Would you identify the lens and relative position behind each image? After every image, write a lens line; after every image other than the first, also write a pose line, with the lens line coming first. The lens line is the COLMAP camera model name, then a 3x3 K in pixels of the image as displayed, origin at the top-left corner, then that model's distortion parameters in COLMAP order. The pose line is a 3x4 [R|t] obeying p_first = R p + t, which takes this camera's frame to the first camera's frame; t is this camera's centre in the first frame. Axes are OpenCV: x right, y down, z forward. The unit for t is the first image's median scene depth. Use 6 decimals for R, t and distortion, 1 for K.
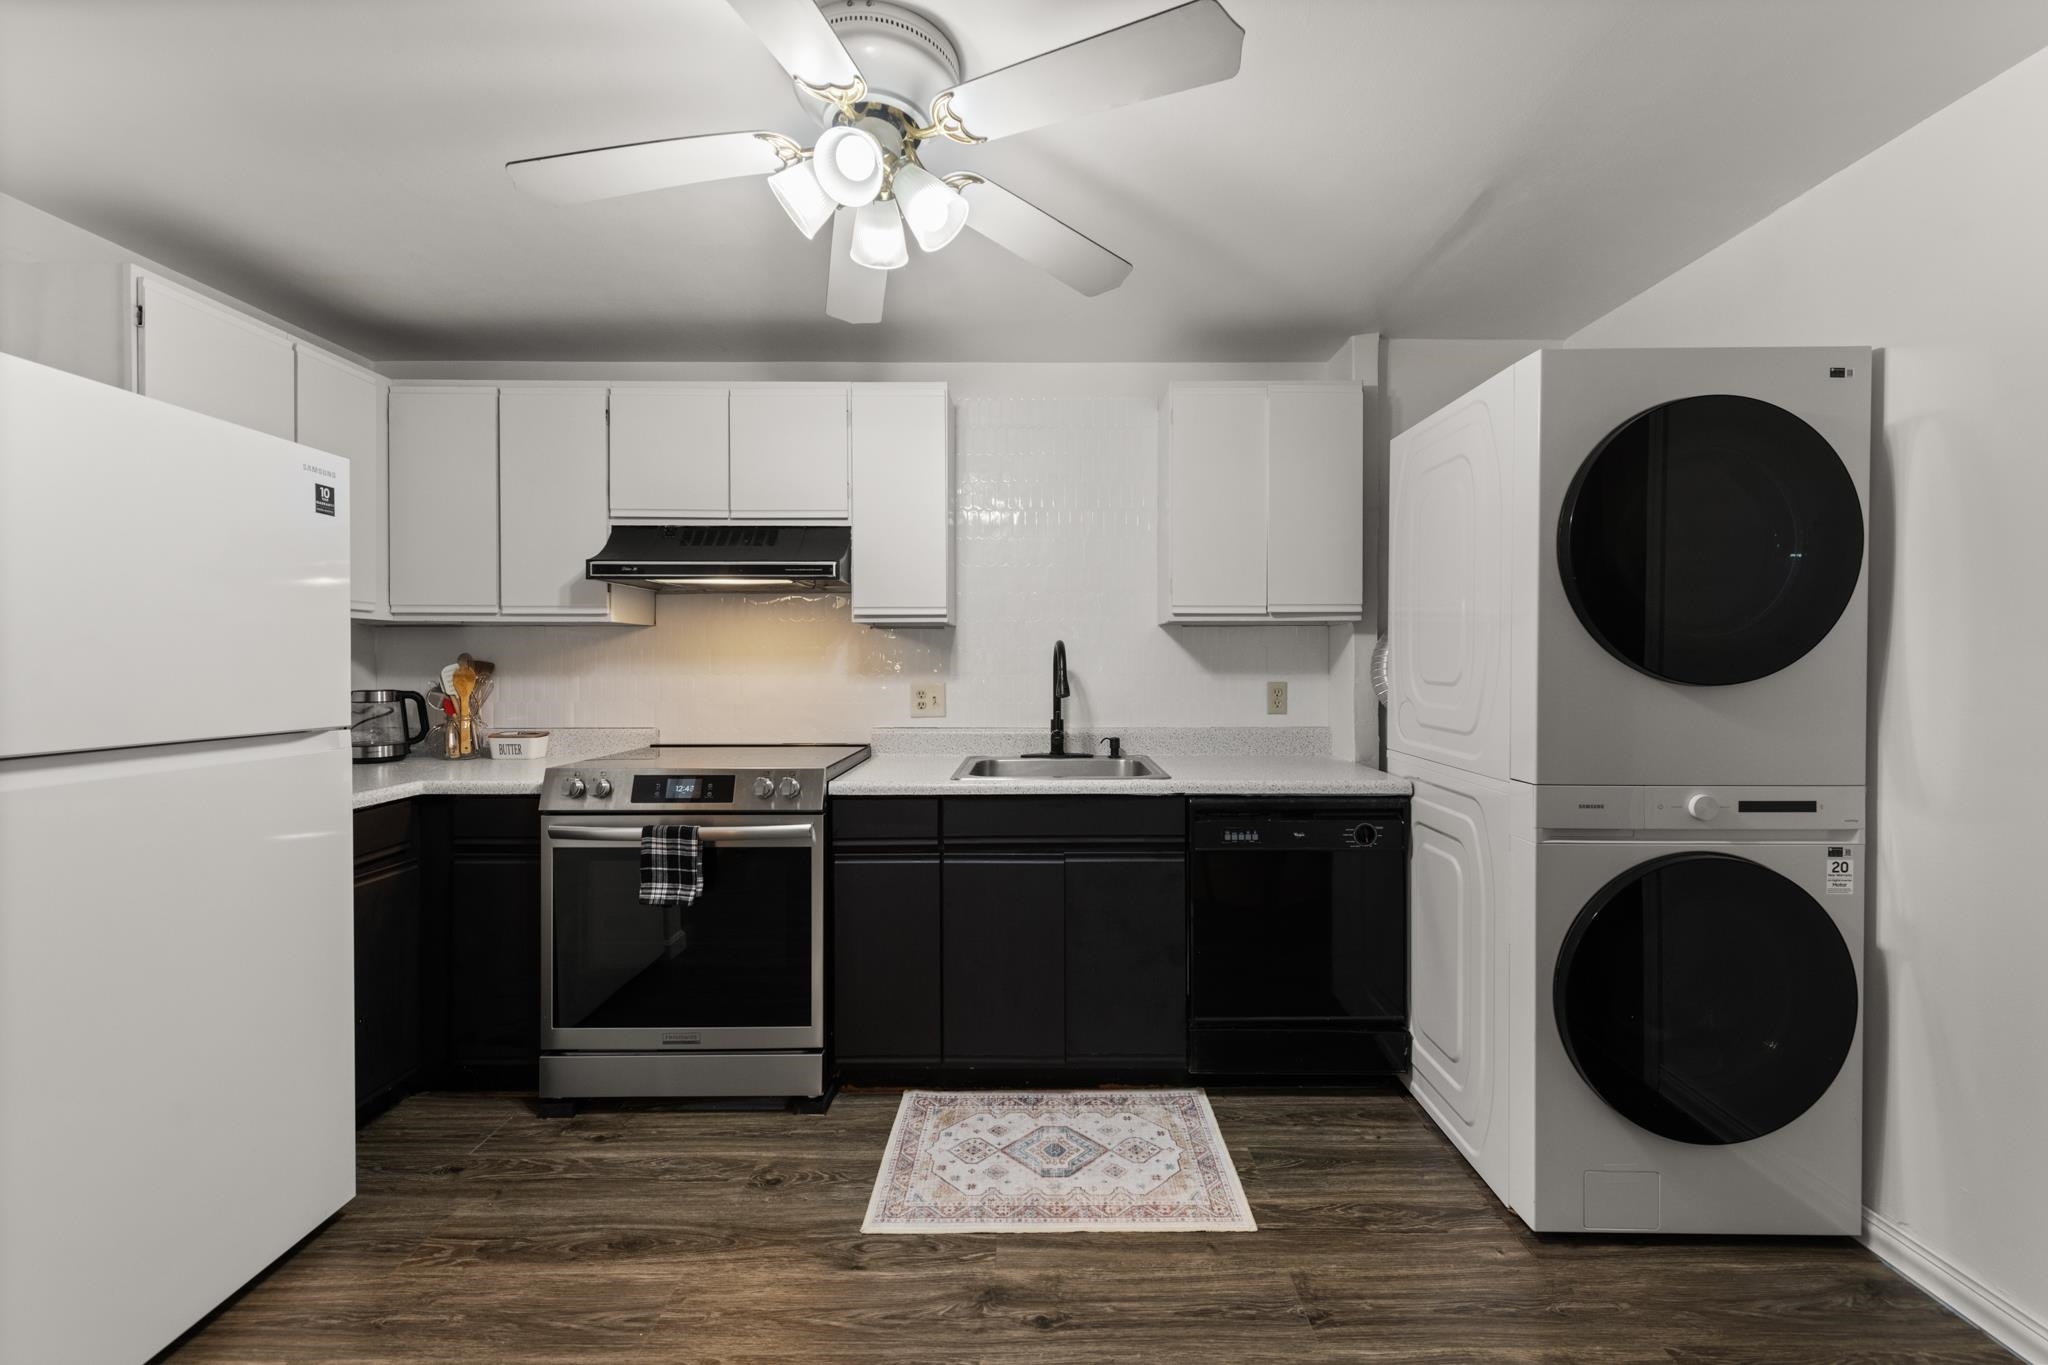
lens RADIAL K [[803.6, 0, 1027.8], [0, 803.6, 674.7], [0, 0, 1]] dist [0.012495, -0.005036]
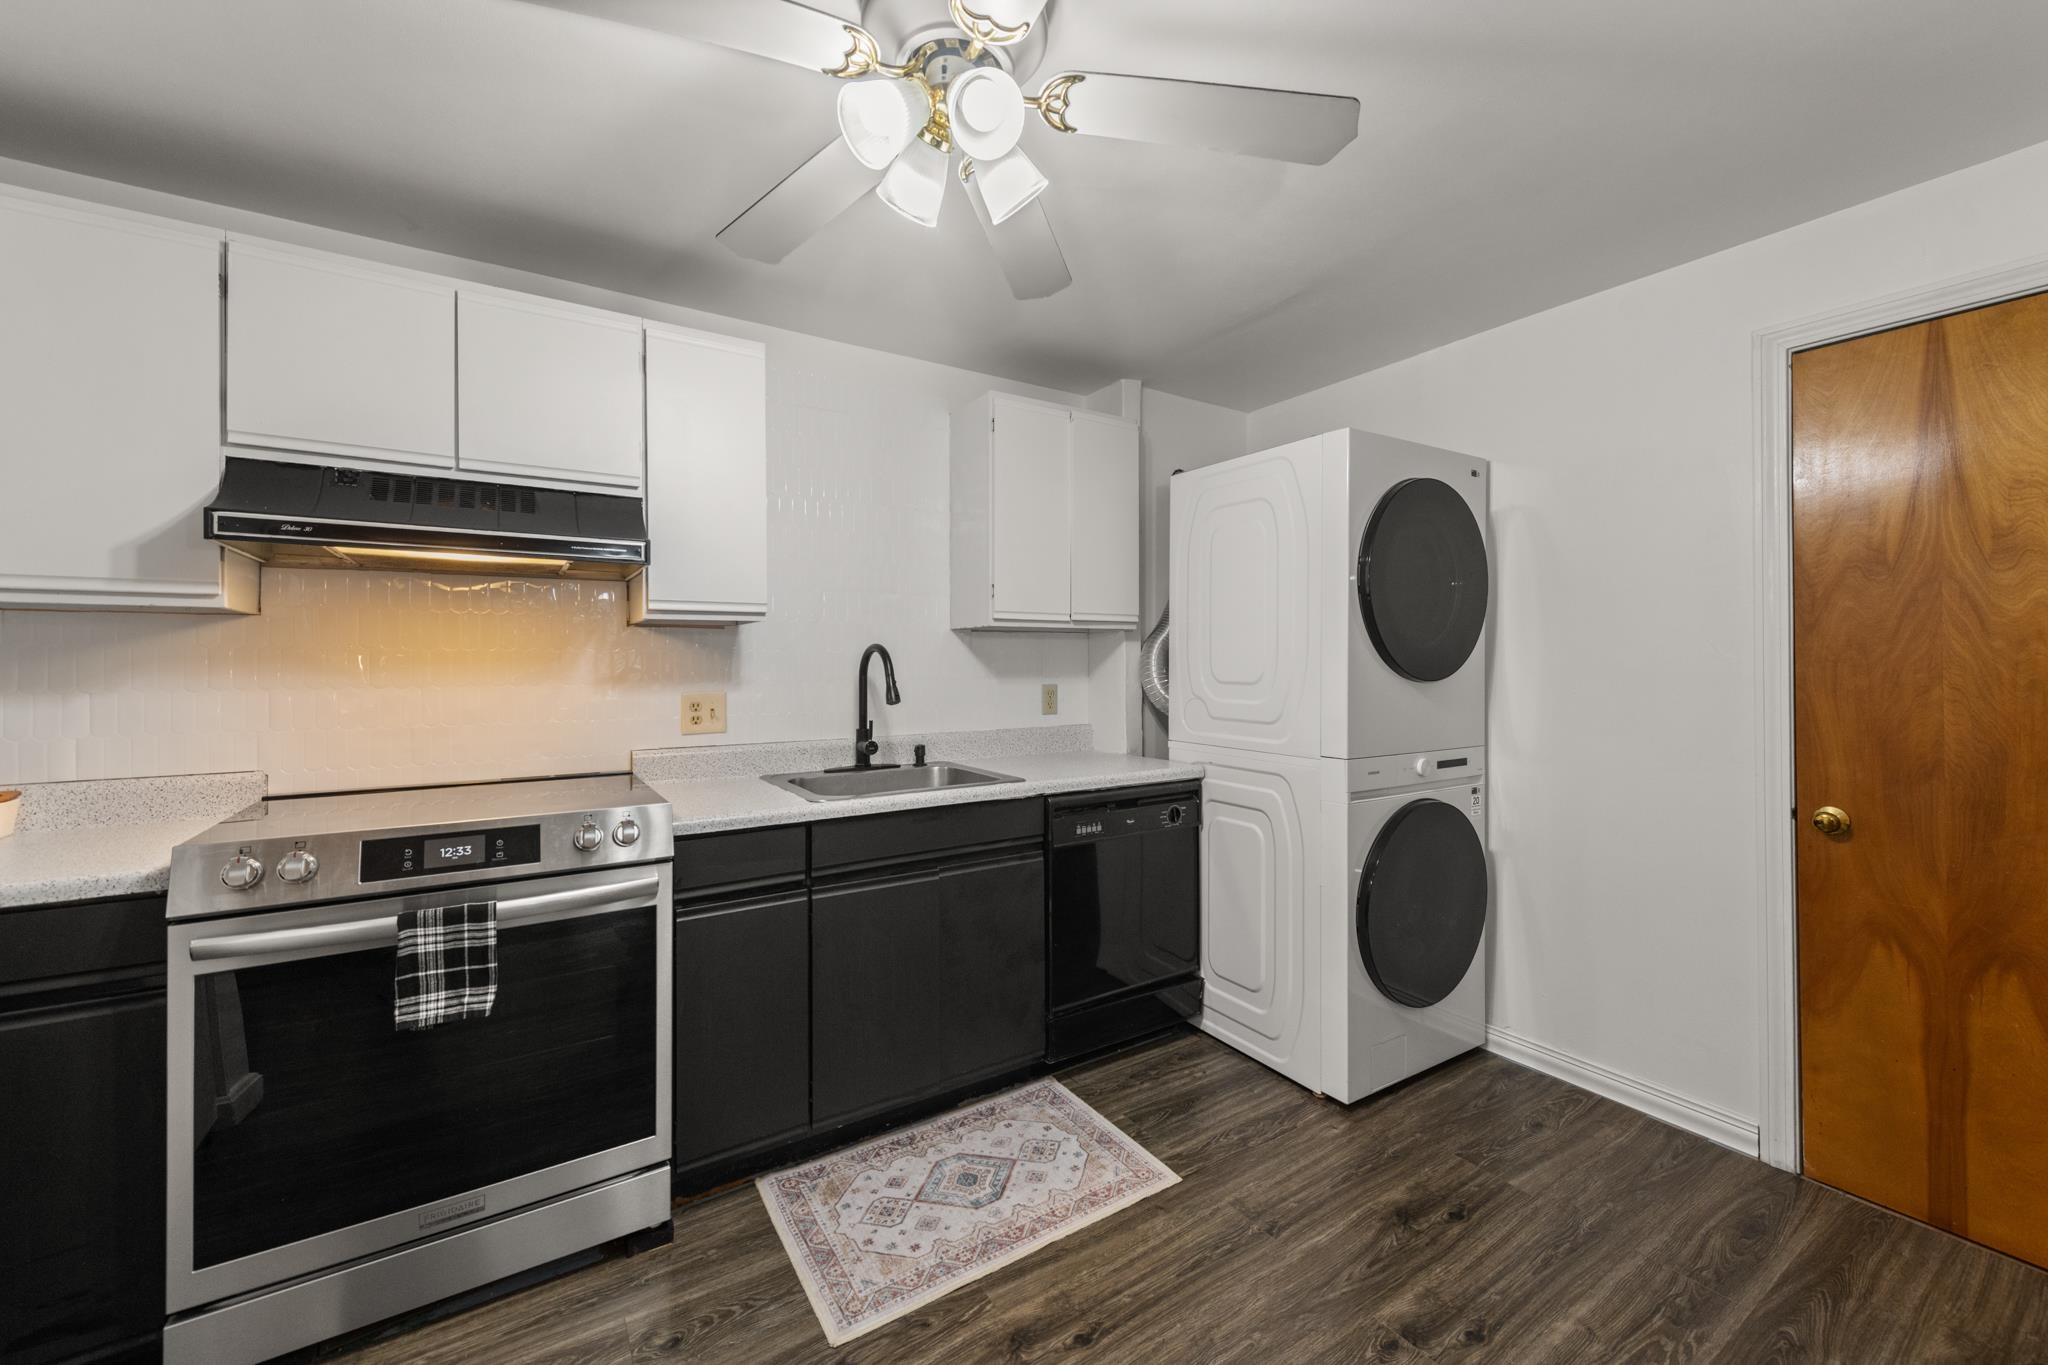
lens RADIAL K [[816.2, 0, 1031.7], [0, 816.2, 669.5], [0, 0, 1]] dist [0.013203, -0.005393]
pose [[0.837858, -0.007264, 0.545840, -0.403403], [0.012520, 0.999904, -0.005912, -0.006017], [-0.545745, 0.011787, 0.837869, 0.131946]]
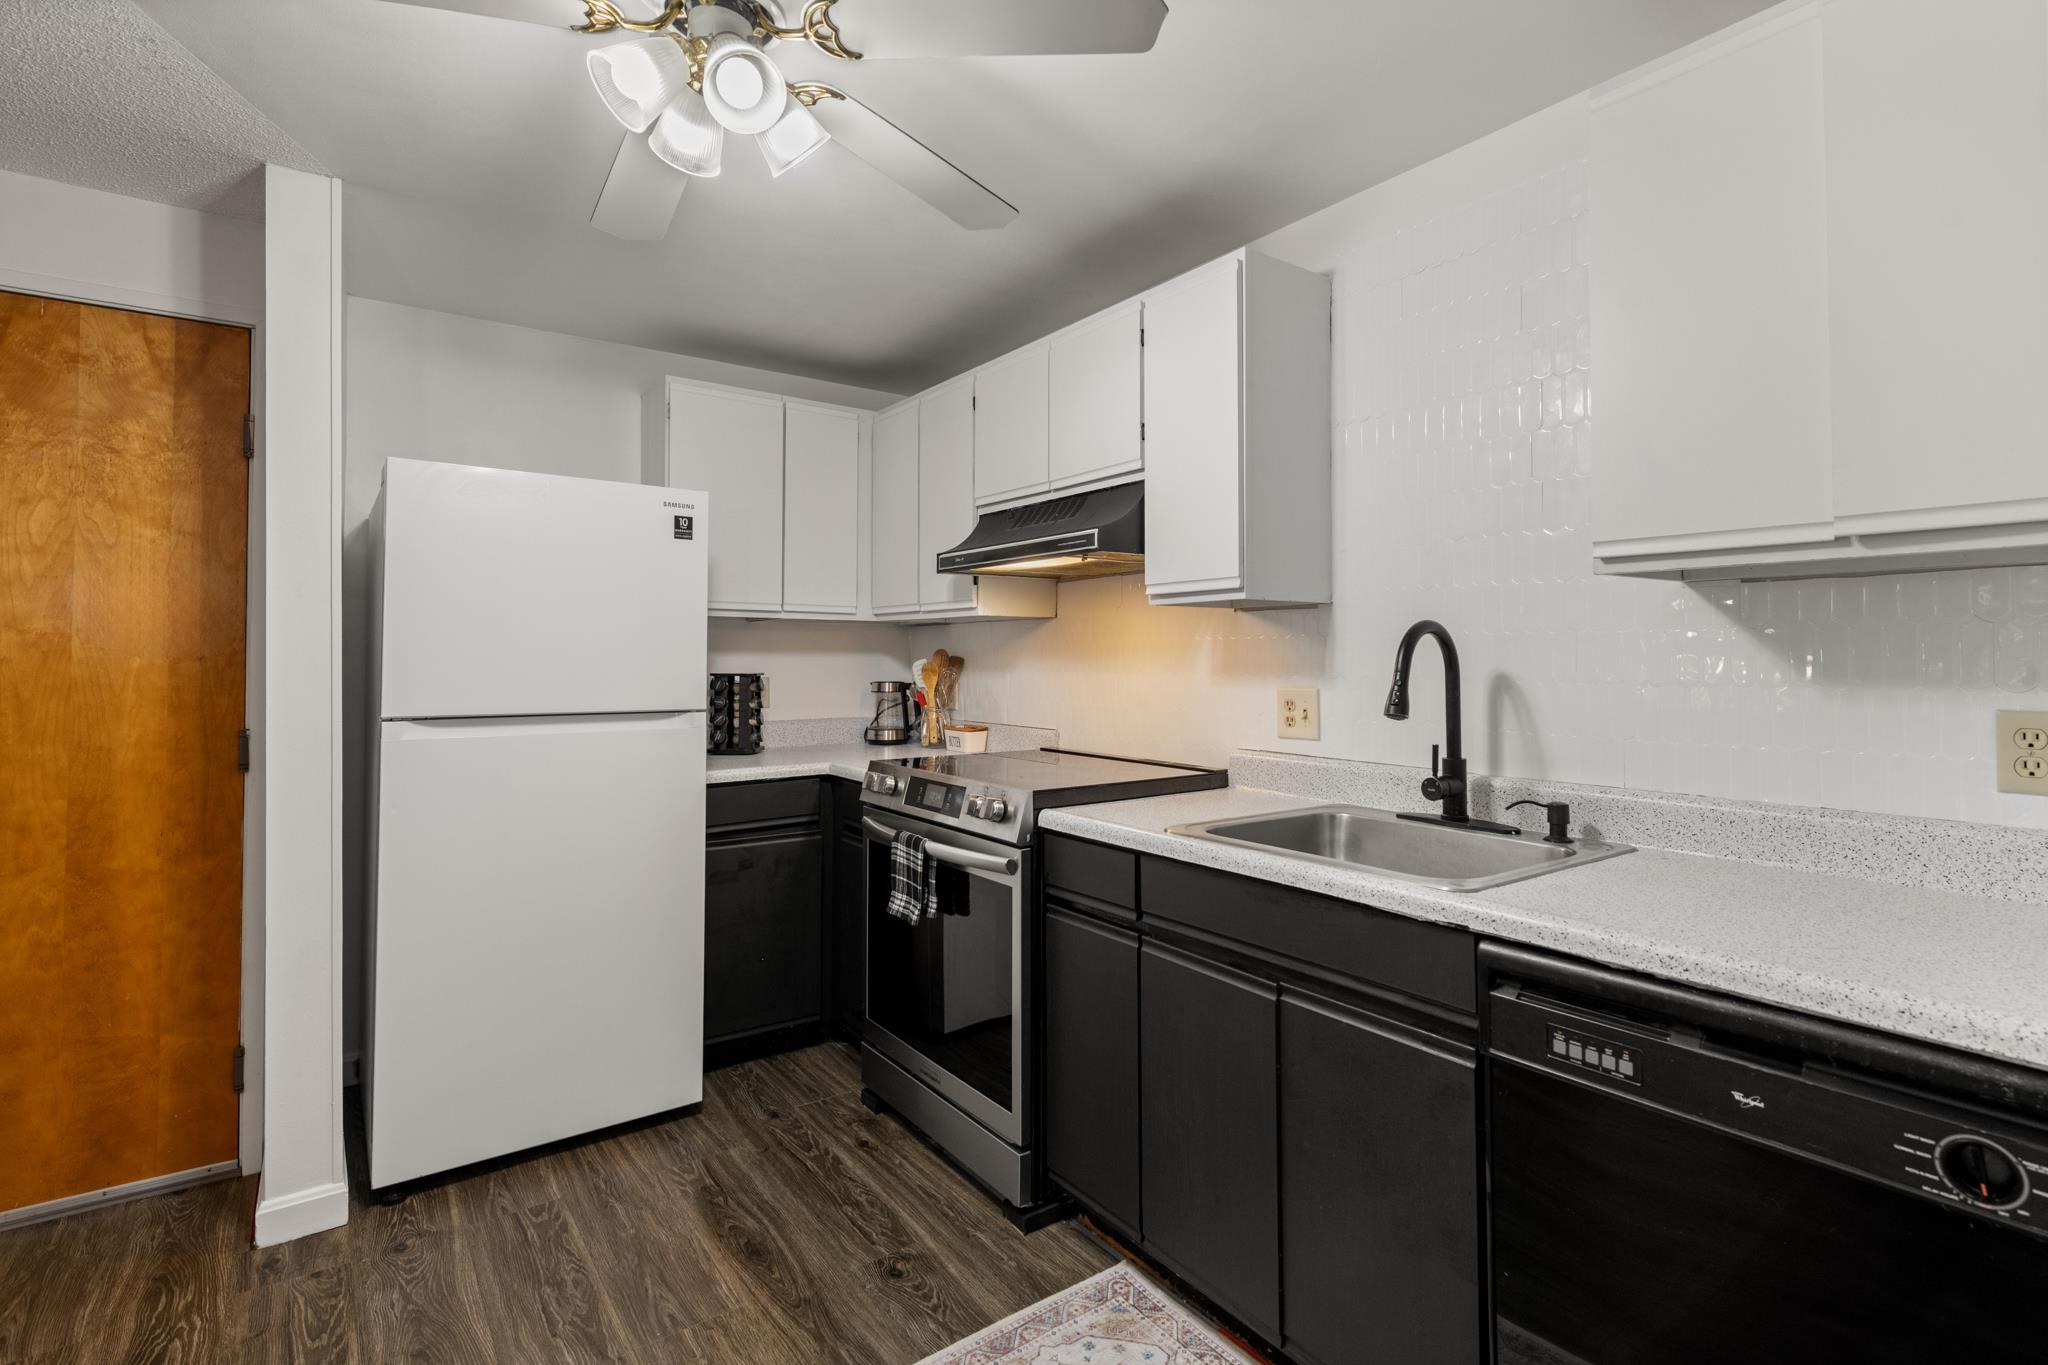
lens RADIAL K [[961.5, 0, 1034.6], [0, 961.5, 648.2], [0, 0, 1]] dist [0.016415, -0.000239]
pose [[0.593622, -0.006453, -0.804718, 0.529234], [-0.013761, 0.999740, -0.018168, -0.007786], [0.804626, 0.021858, 0.593379, 0.449783]]
